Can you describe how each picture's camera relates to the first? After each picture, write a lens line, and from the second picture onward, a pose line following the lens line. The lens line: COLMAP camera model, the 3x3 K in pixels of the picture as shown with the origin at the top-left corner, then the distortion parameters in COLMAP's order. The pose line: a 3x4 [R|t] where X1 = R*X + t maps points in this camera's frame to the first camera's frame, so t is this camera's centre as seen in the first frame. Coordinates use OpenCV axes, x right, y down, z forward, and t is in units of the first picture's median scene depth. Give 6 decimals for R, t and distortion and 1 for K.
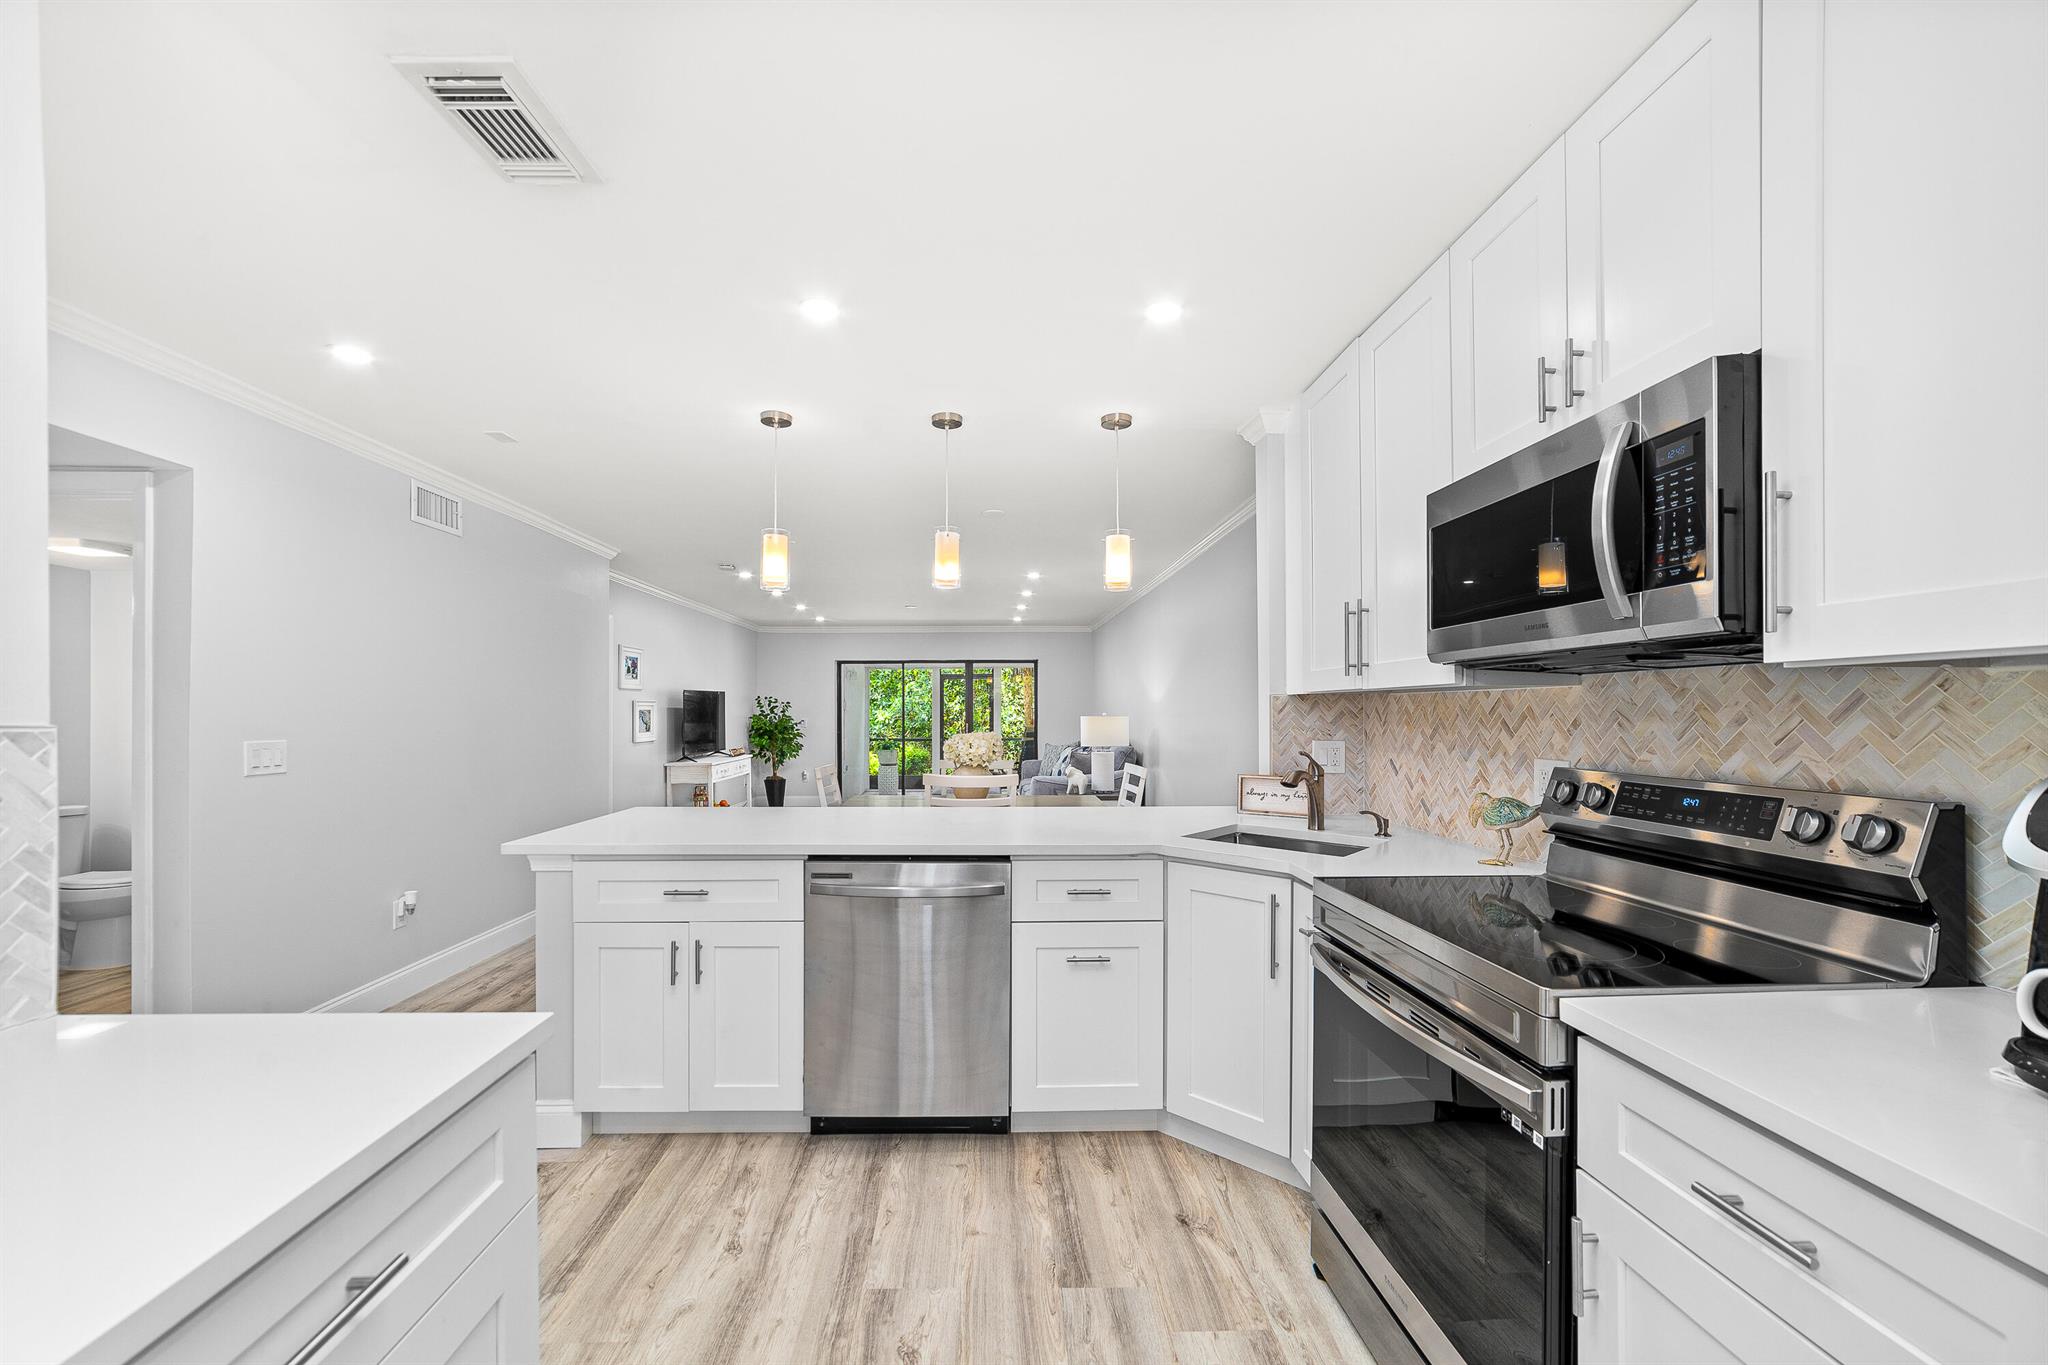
lens RADIAL K [[795.7, 0, 1007.1], [0, 795.7, 706.4], [0, 0, 1]] dist [-0.026471, 0.008398]
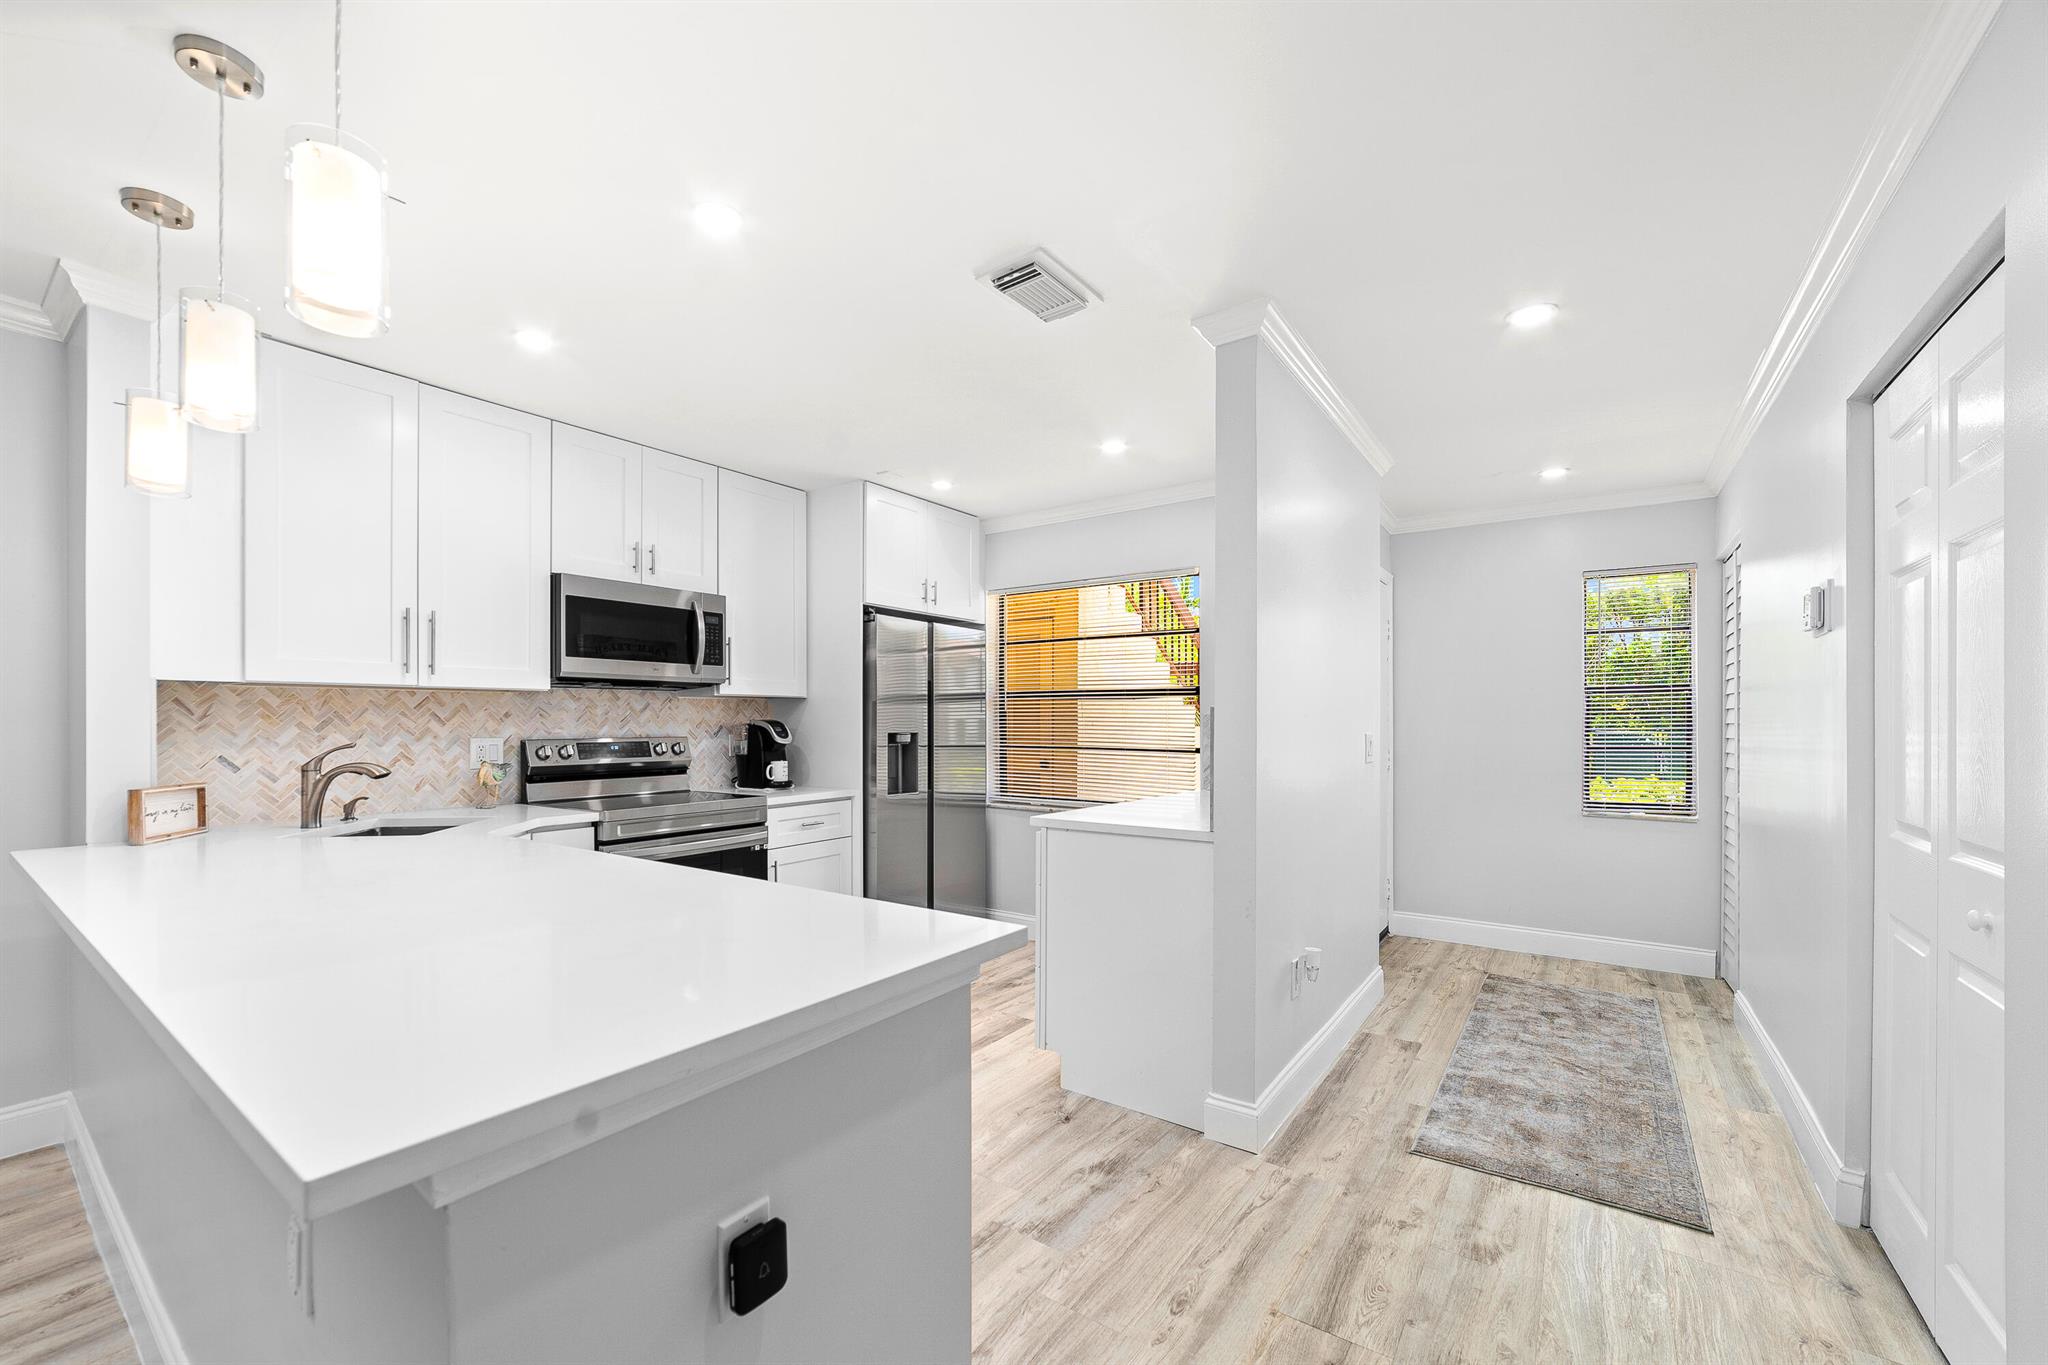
lens RADIAL K [[822.7, 0, 978.1], [0, 822.7, 721.3], [0, 0, 1]] dist [-0.012904, 0.003968]
pose [[-0.781452, 0.002007, 0.623962, -0.959894], [-0.001678, 0.999984, -0.005317, 0.036453], [-0.623963, -0.005202, -0.781436, 1.447674]]
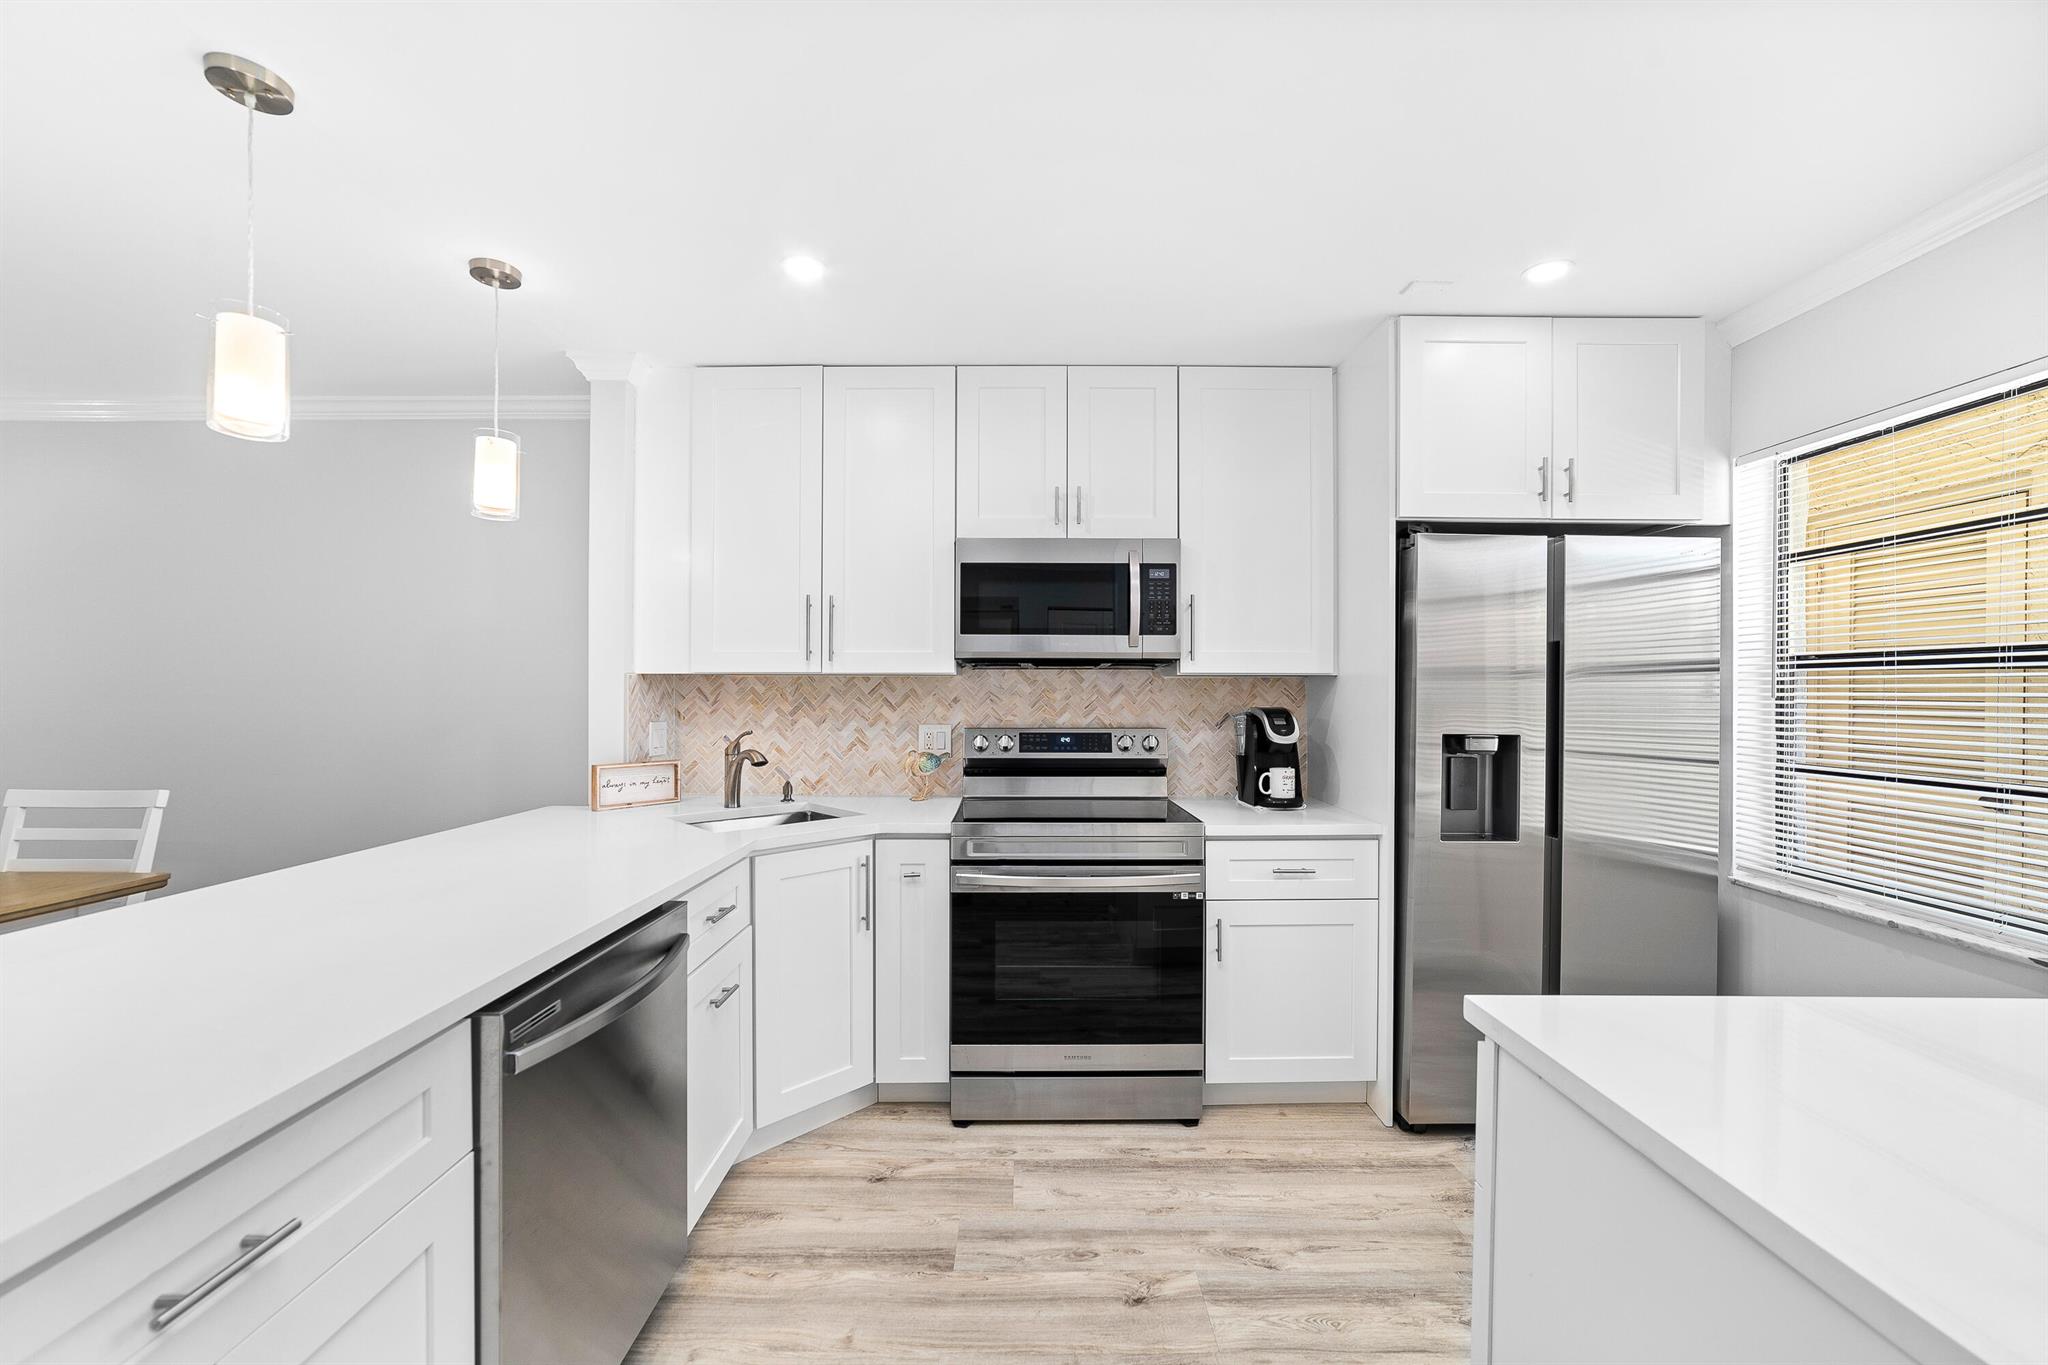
lens RADIAL K [[792.9, 0, 1026.9], [0, 792.9, 692.7], [0, 0, 1]] dist [-0.026837, 0.008031]
pose [[0.029522, -0.002743, 0.999560, -0.705574], [-0.008671, 0.999958, 0.003000, 0.001302], [-0.999527, -0.008756, 0.029496, 0.676136]]
